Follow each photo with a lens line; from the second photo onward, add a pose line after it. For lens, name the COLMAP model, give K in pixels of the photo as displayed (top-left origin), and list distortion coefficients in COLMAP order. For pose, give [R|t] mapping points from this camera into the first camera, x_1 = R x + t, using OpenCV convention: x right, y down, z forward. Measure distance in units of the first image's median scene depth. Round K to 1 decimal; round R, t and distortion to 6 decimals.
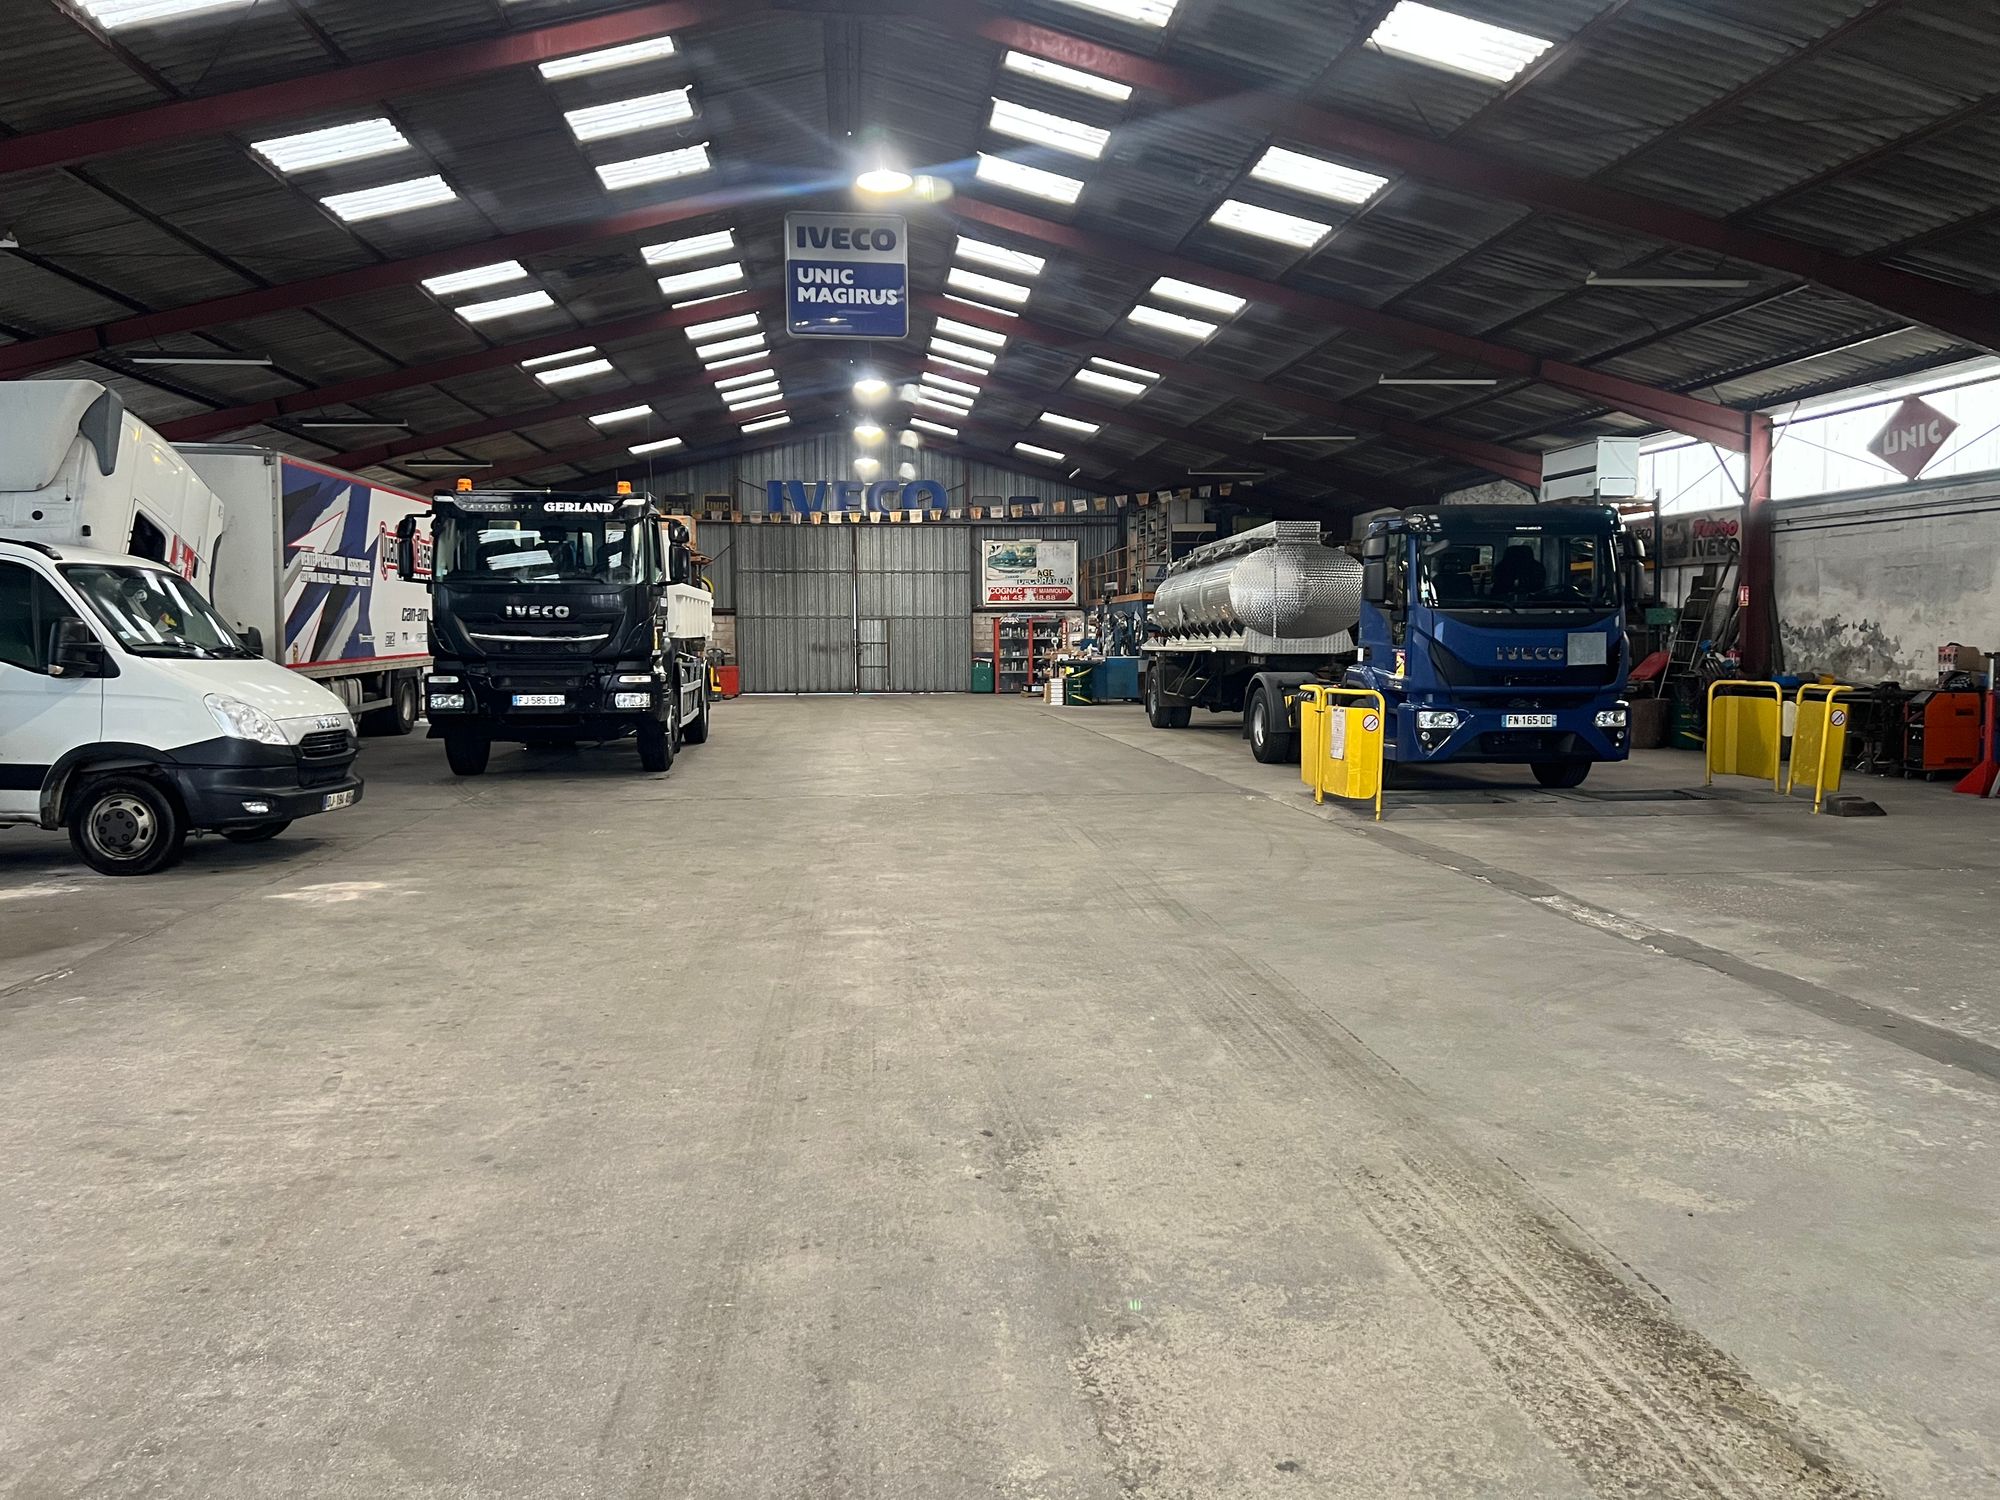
lens RADIAL K [[1499.2, 0, 995.0], [0, 1499.2, 730.9], [0, 0, 1]] dist [0.016407, -0.009574]
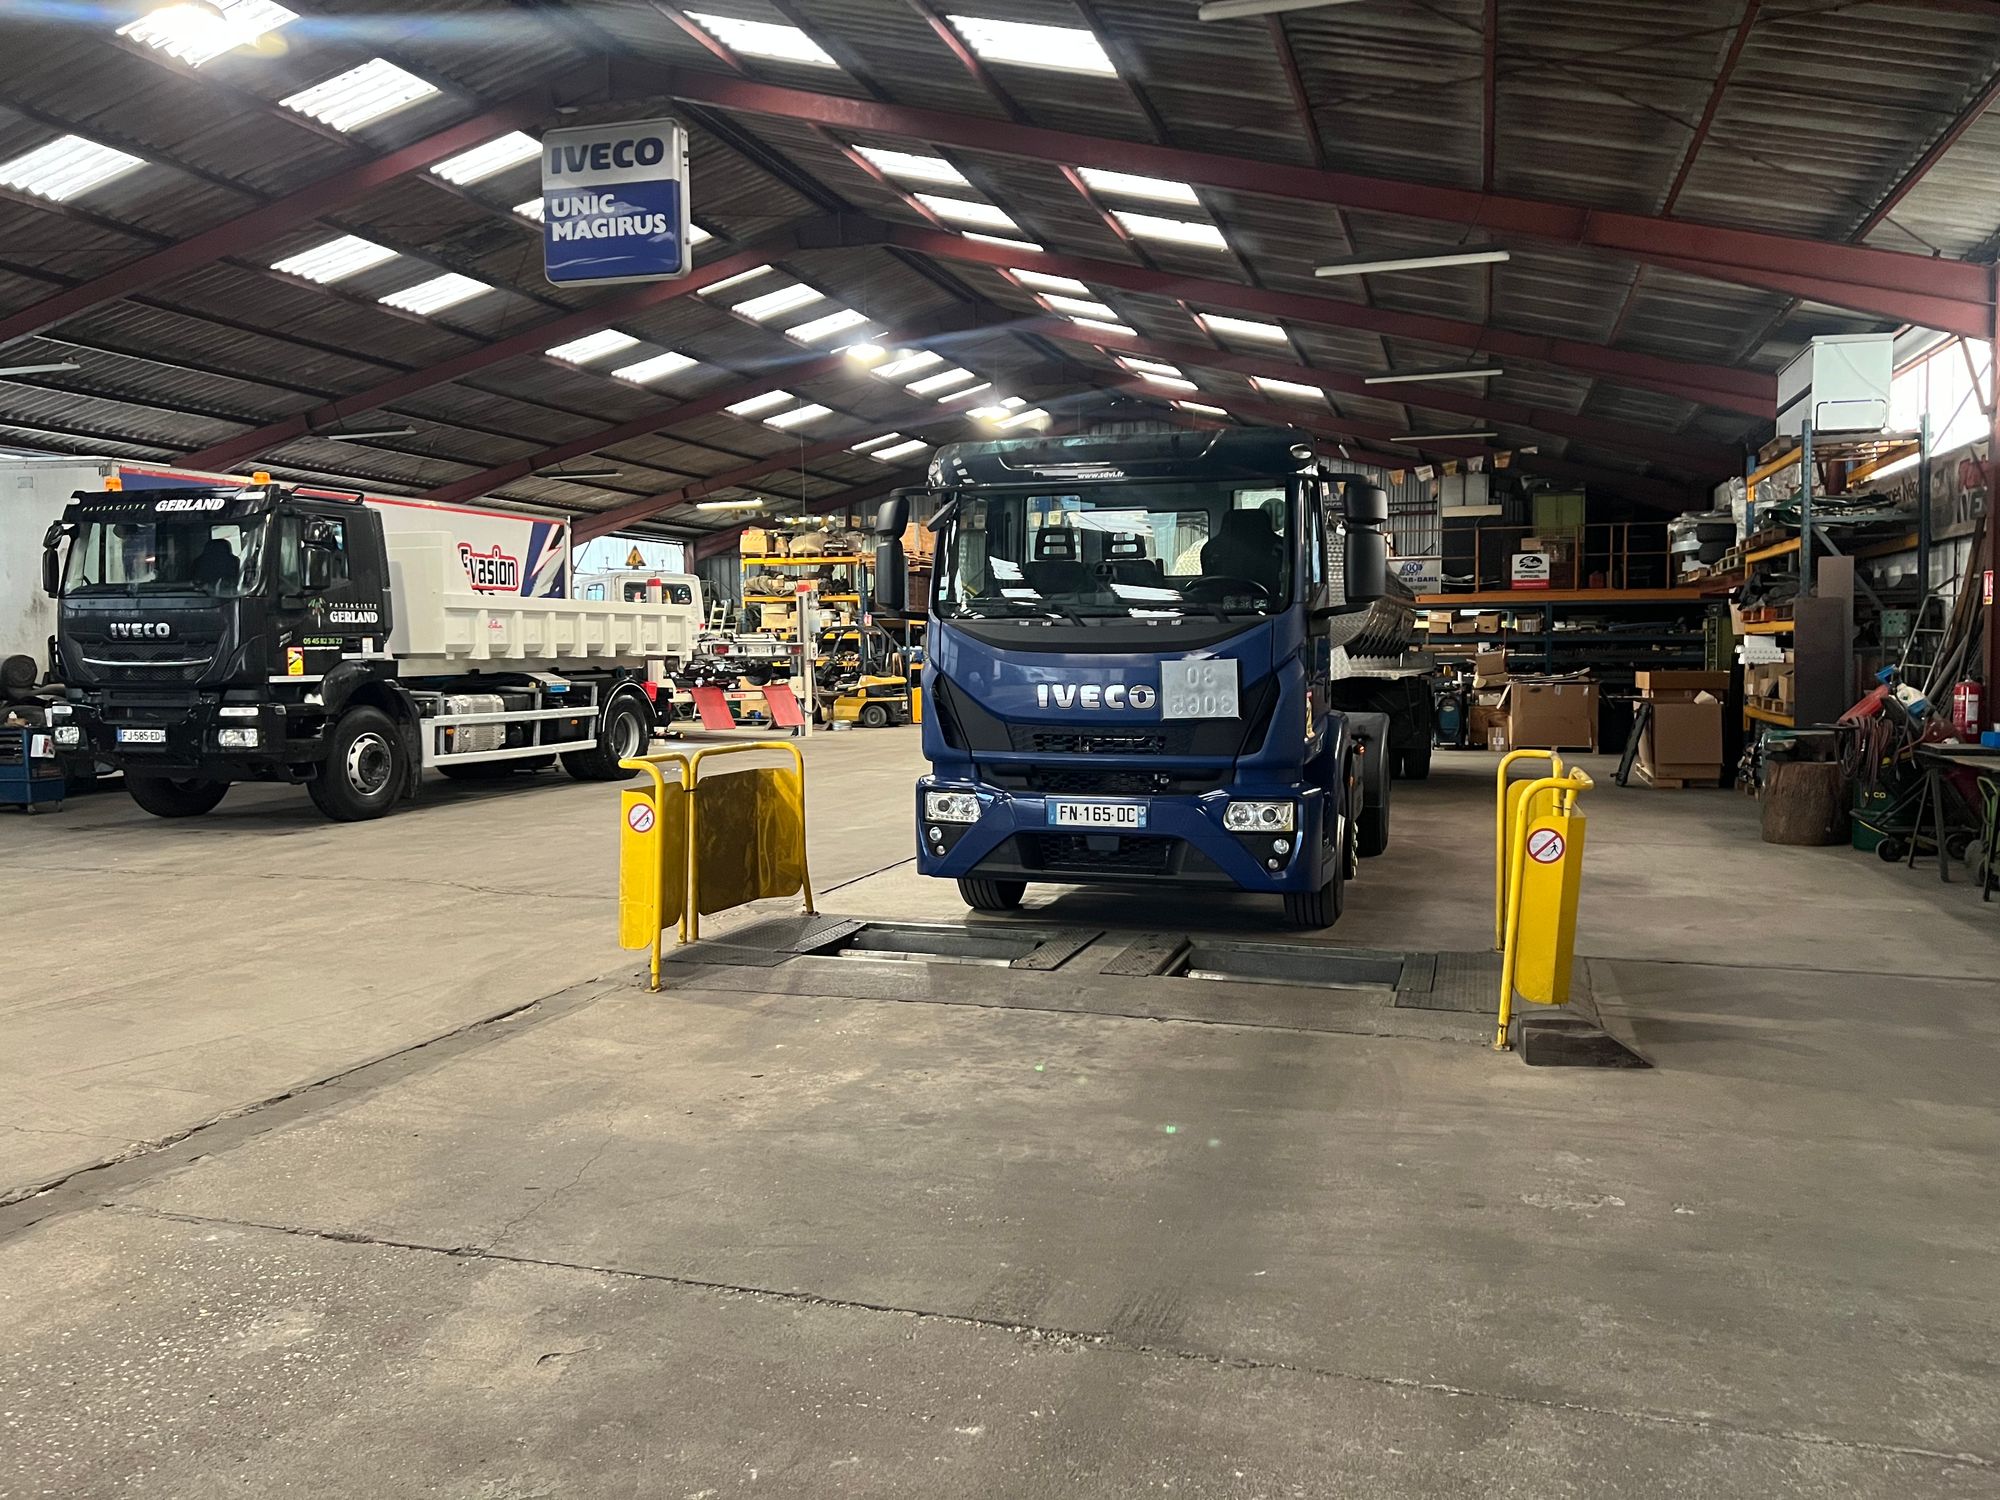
lens RADIAL K [[1499.2, 0, 1021.5], [0, 1499.2, 734.4], [0, 0, 1]] dist [0.016407, -0.009574]
pose [[0.920722, 0.020674, -0.389670, 0.471409], [-0.022530, 0.999746, -0.000193, -0.031336], [0.389567, 0.008957, 0.920954, 0.405329]]
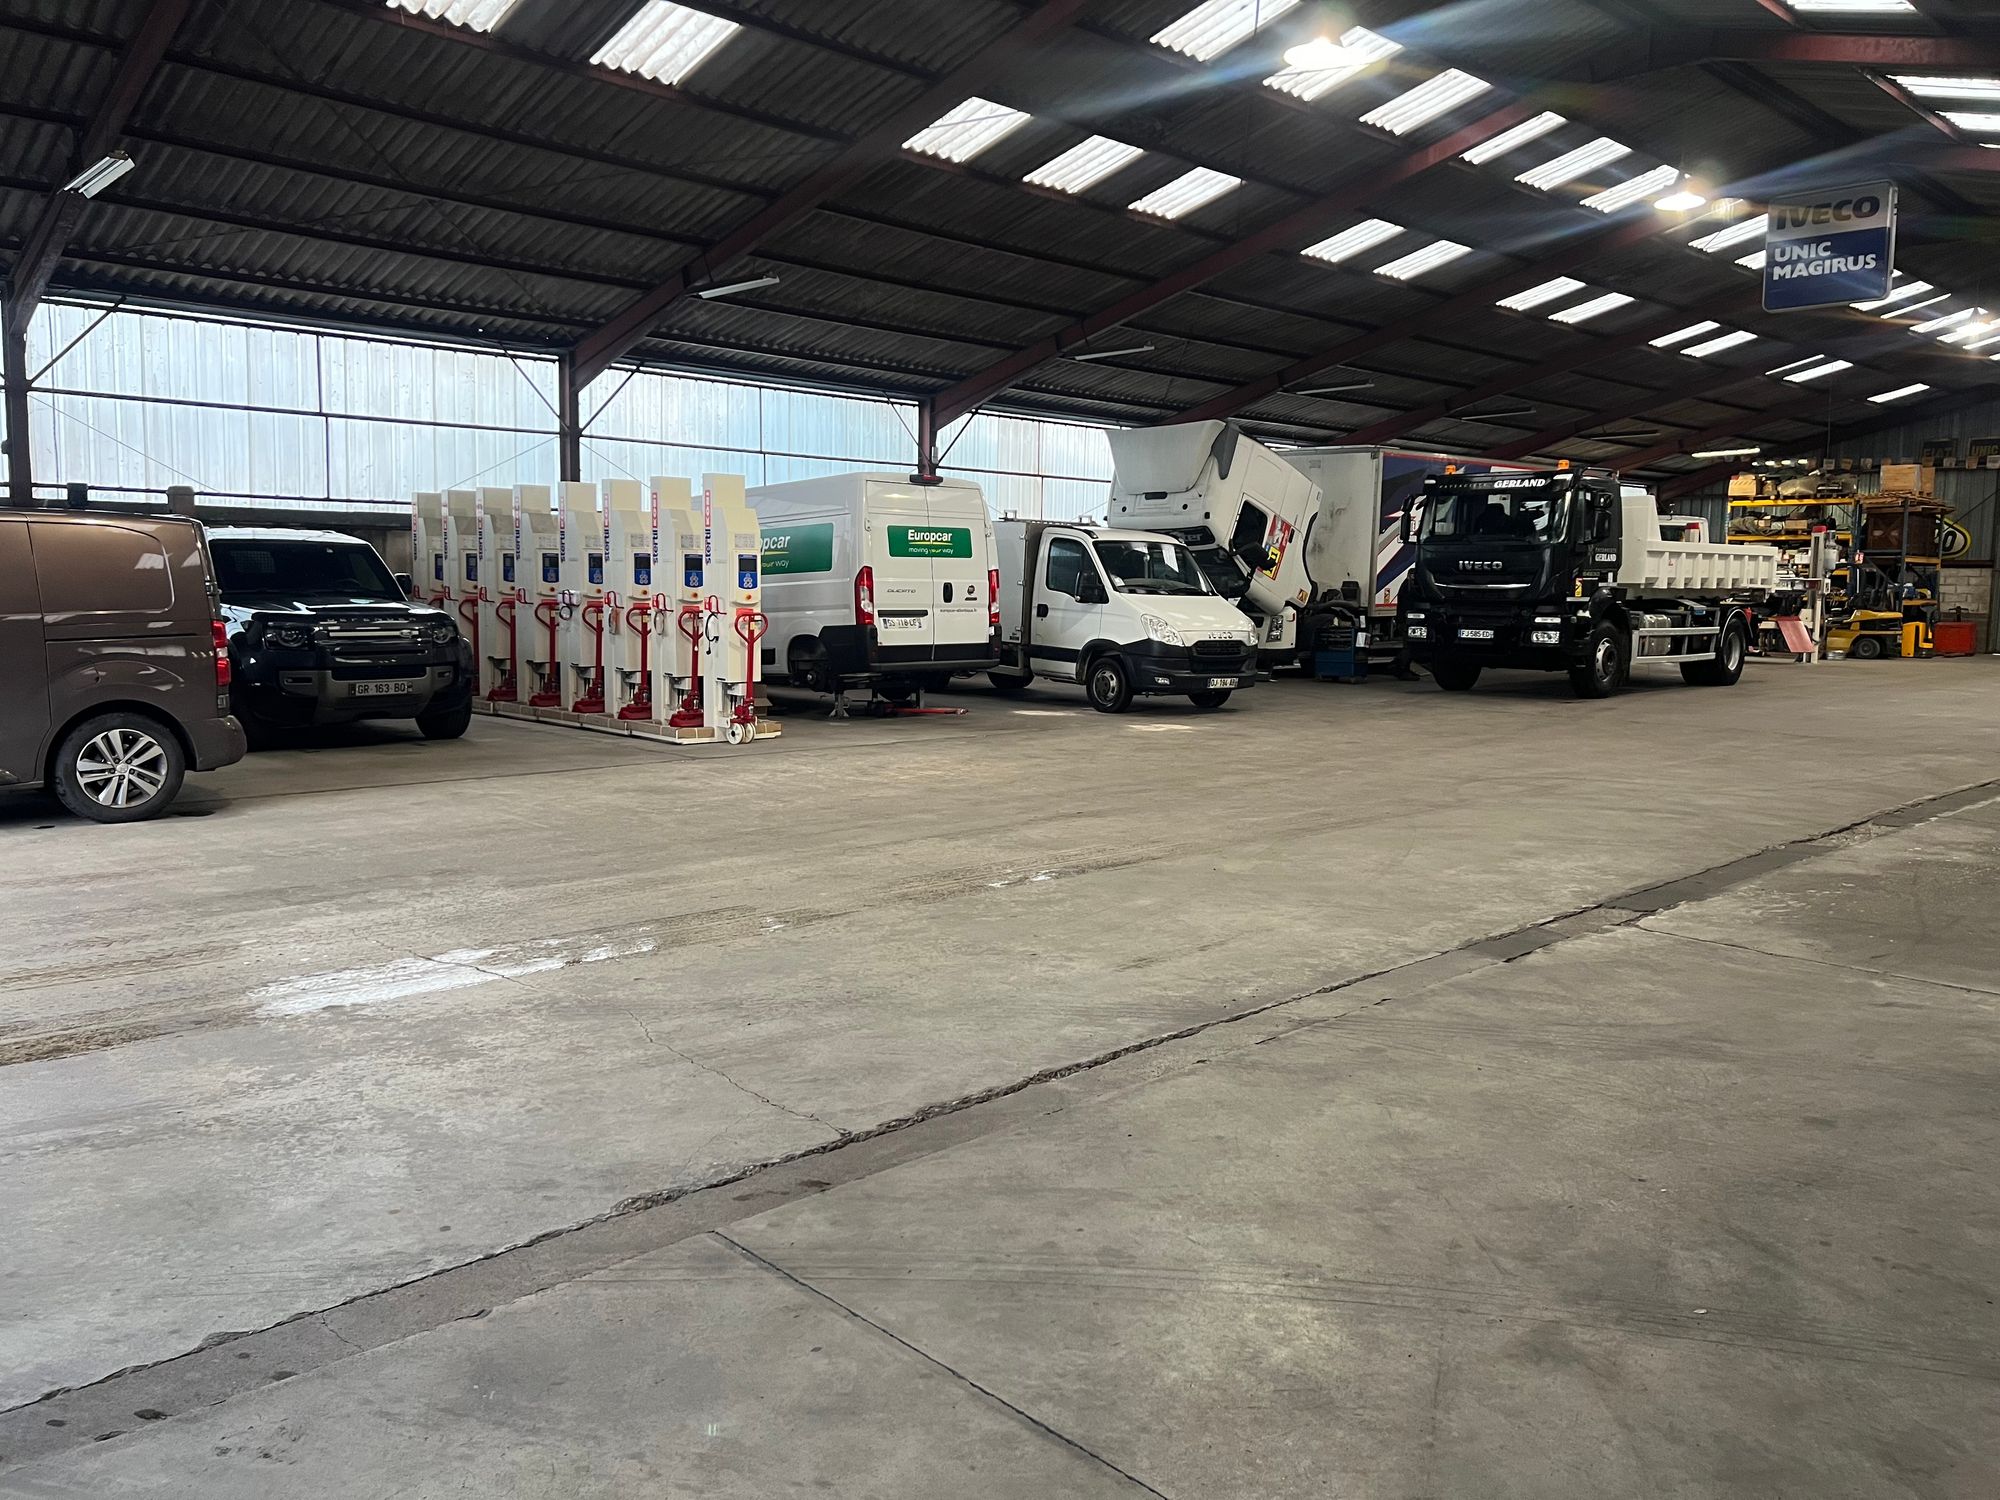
lens RADIAL K [[1499.2, 0, 1001.5], [0, 1499.2, 741.9], [0, 0, 1]] dist [0.016407, -0.009574]
pose [[0.603191, 0.095292, -0.791884, 0.483957], [-0.063027, 0.995427, 0.071777, 0.005418], [0.795102, 0.006615, 0.606439, -0.121265]]
